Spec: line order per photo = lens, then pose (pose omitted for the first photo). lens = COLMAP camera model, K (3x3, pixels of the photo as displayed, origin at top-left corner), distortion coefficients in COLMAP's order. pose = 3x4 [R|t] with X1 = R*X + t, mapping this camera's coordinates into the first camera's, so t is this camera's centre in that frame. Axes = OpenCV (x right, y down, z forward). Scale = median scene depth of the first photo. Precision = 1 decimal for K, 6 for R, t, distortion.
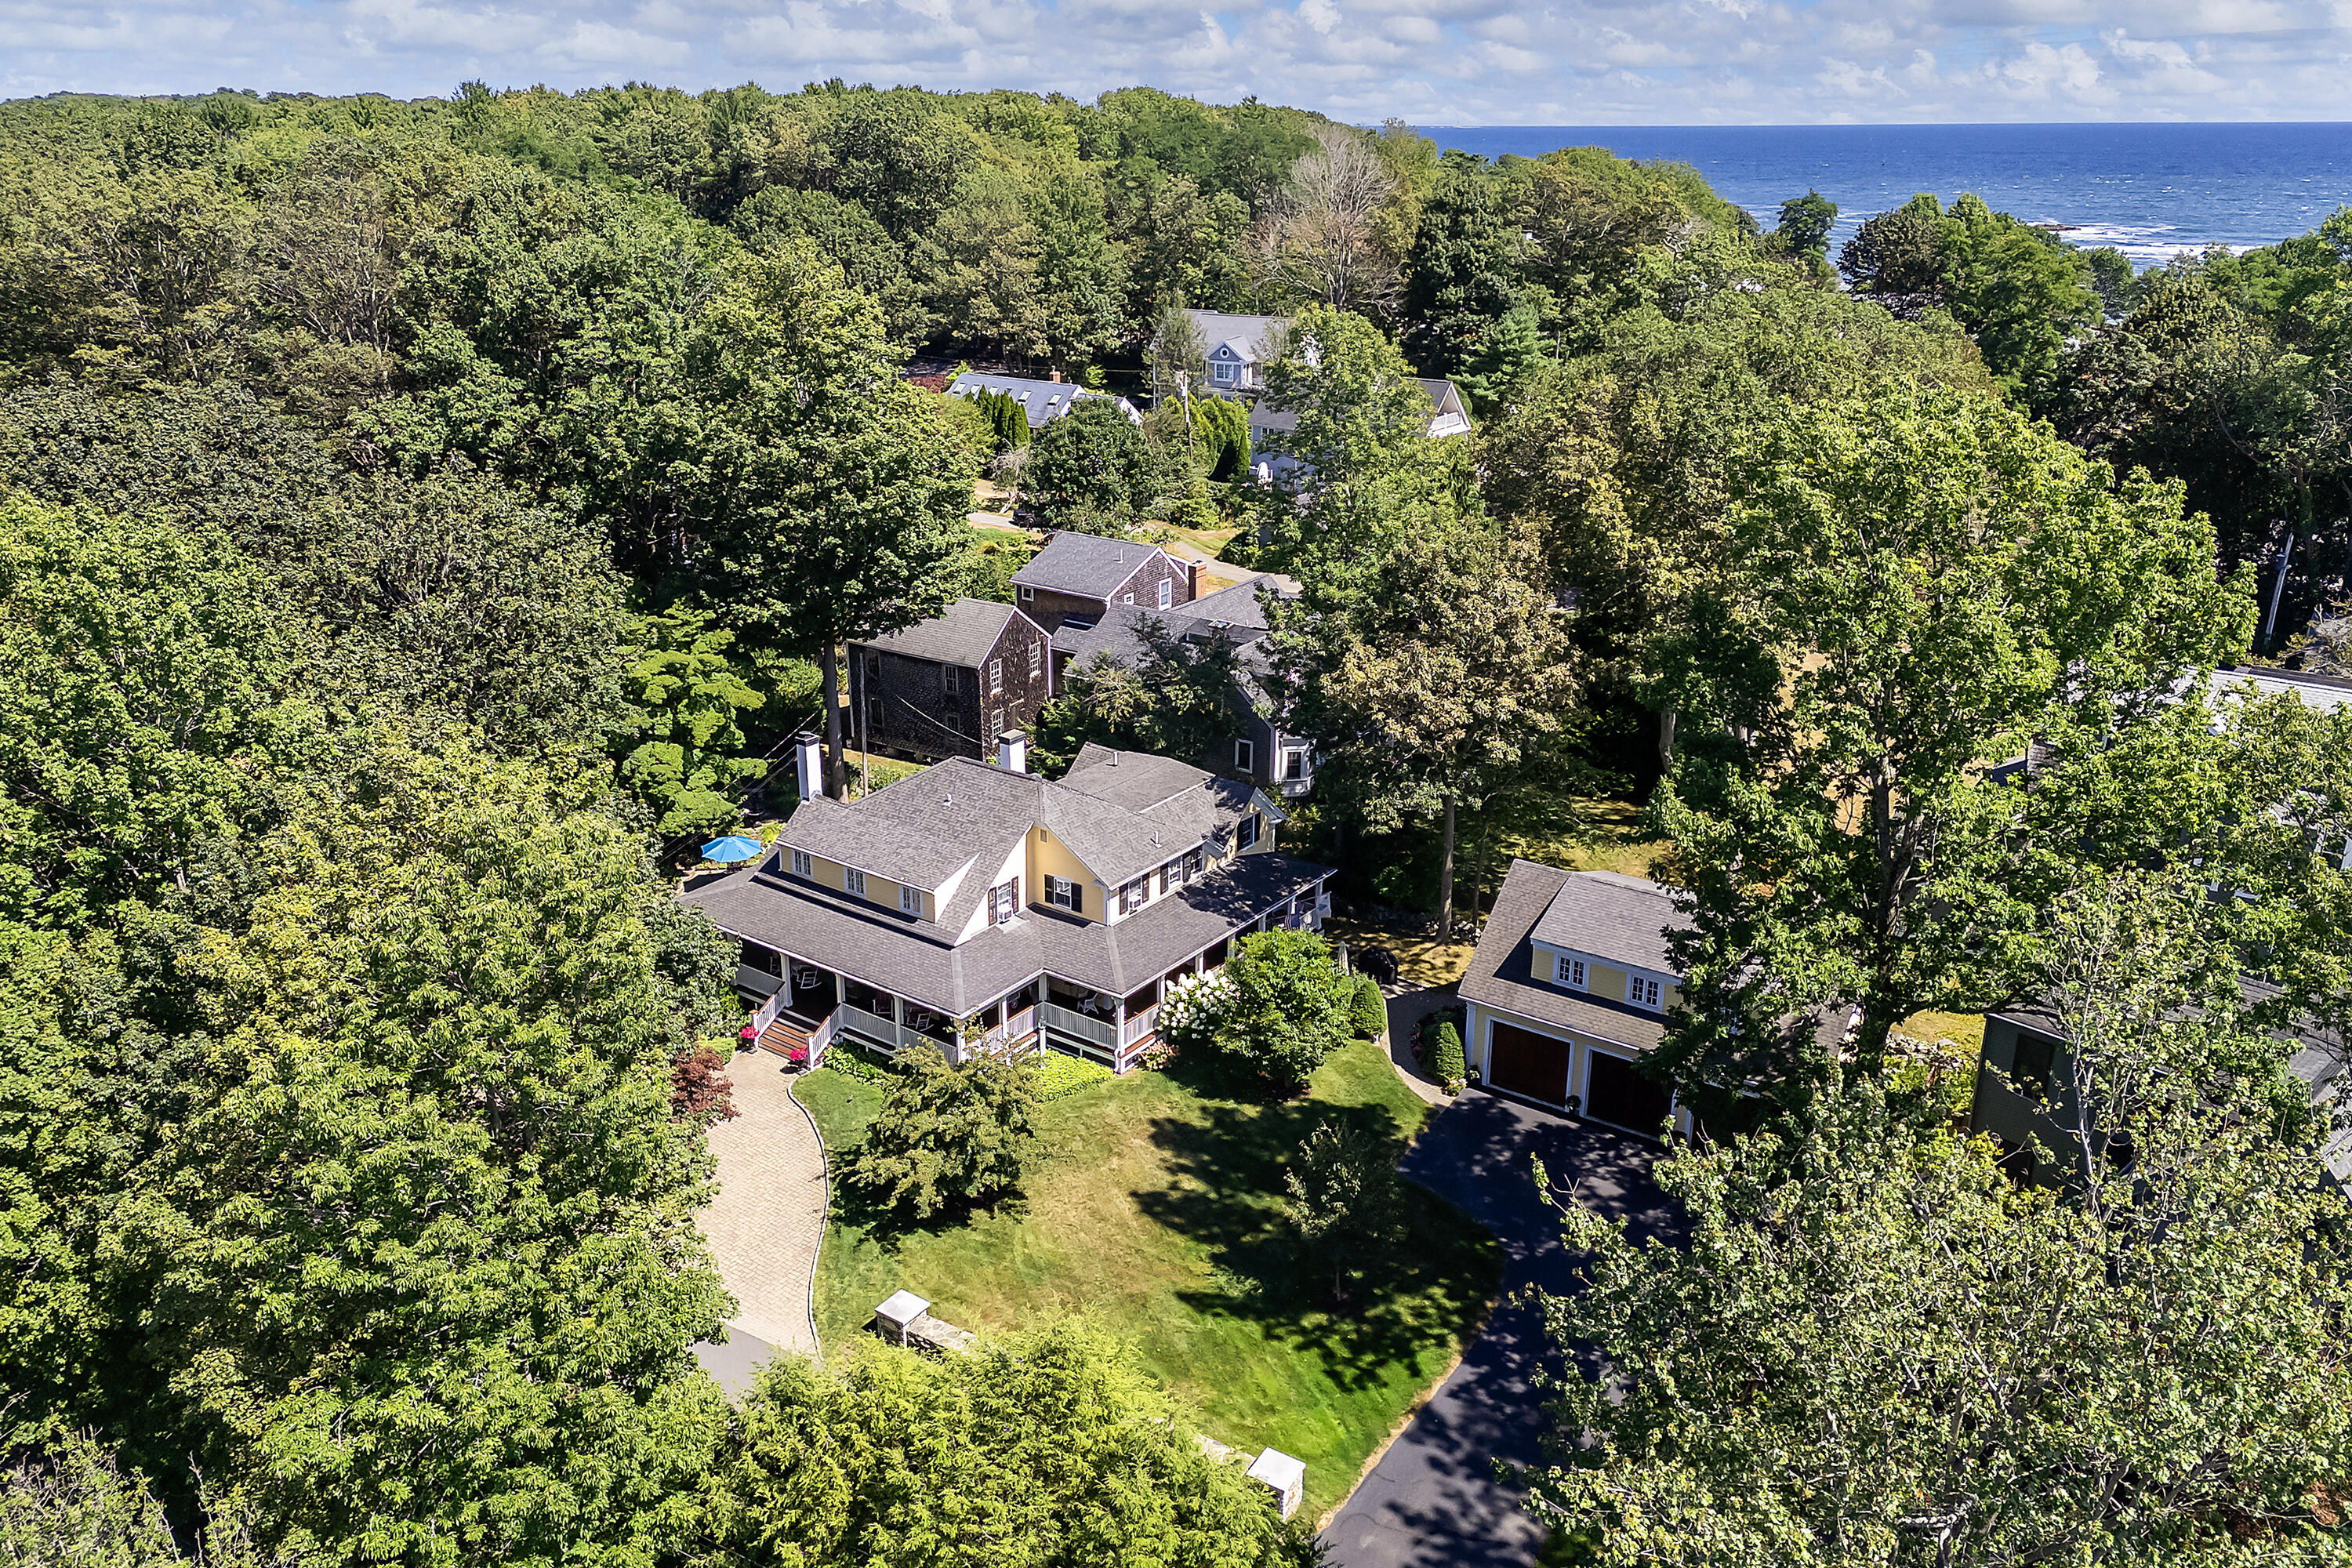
lens RADIAL K [[1690.3, 0, 1191.3], [0, 1690.3, 782.7], [0, 0, 1]] dist [0.076182, -0.015333]
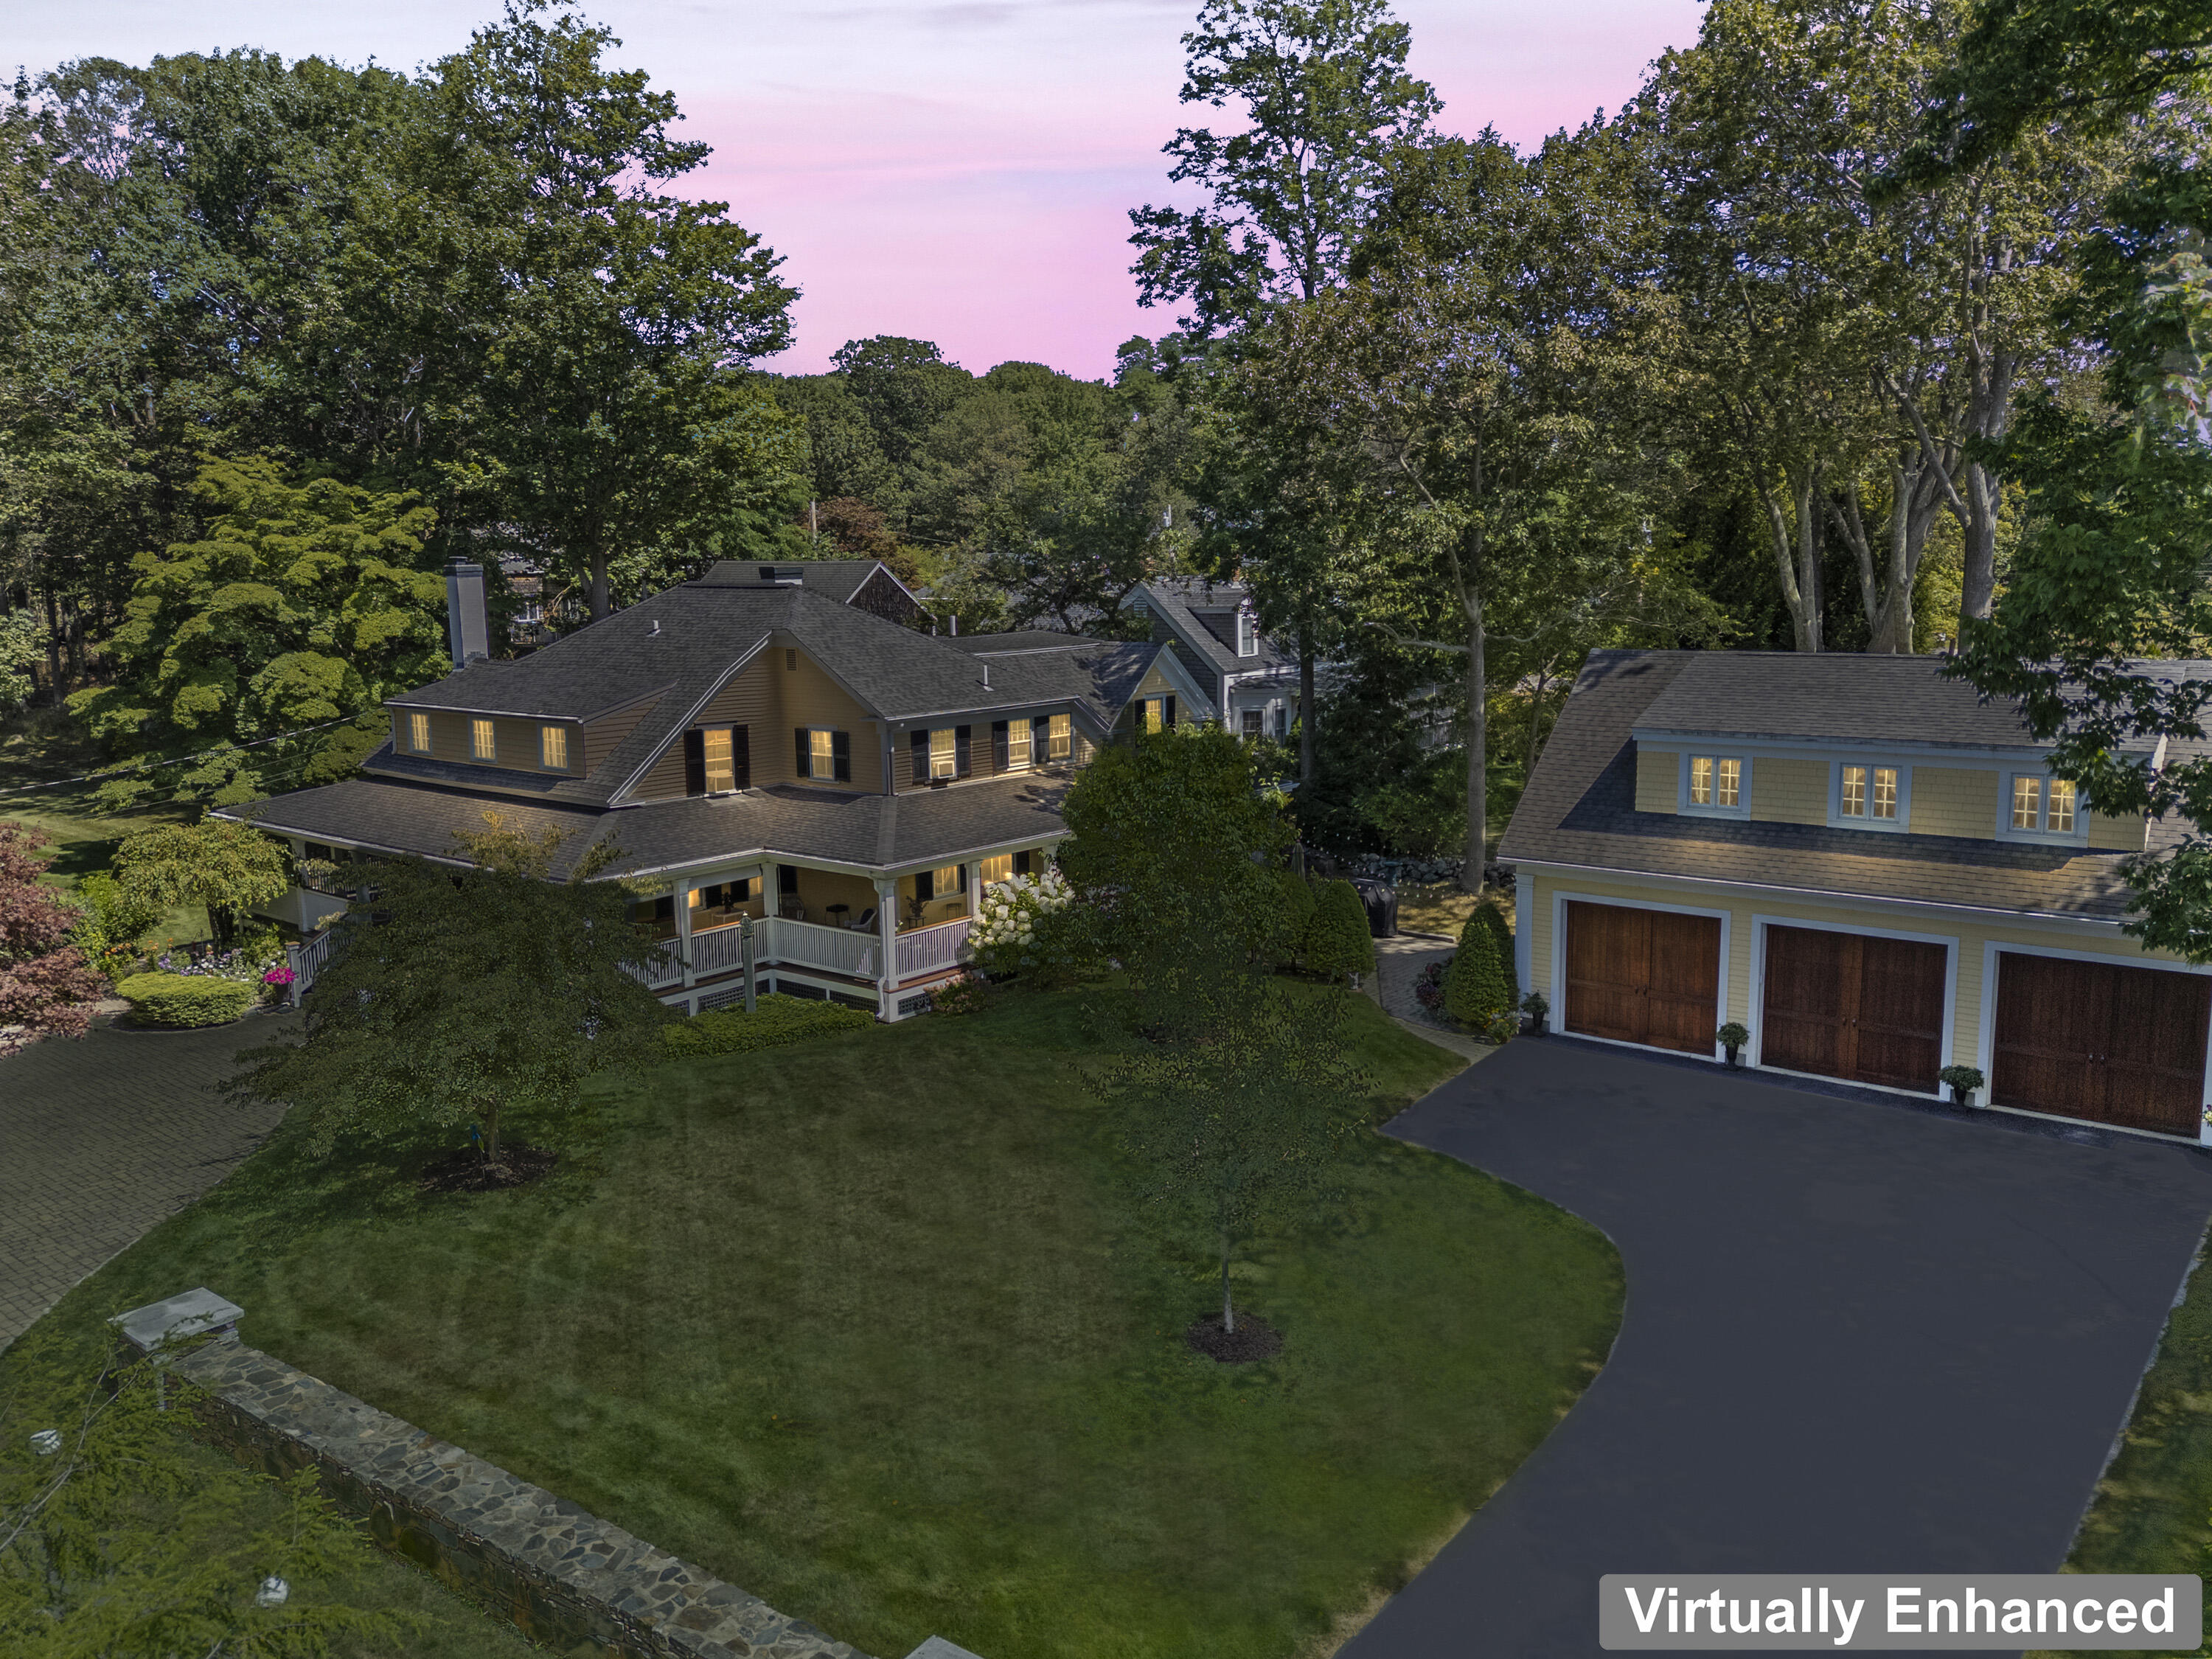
lens RADIAL K [[1659.6, 0, 1105.8], [0, 1659.6, 829.2], [0, 0, 1]] dist [-0.002241, -0.000395]
pose [[0.996083, -0.015073, -0.087127, 0.074952], [-0.003247, 0.978464, -0.206394, 0.217056], [0.088362, 0.205869, 0.974582, 0.466733]]
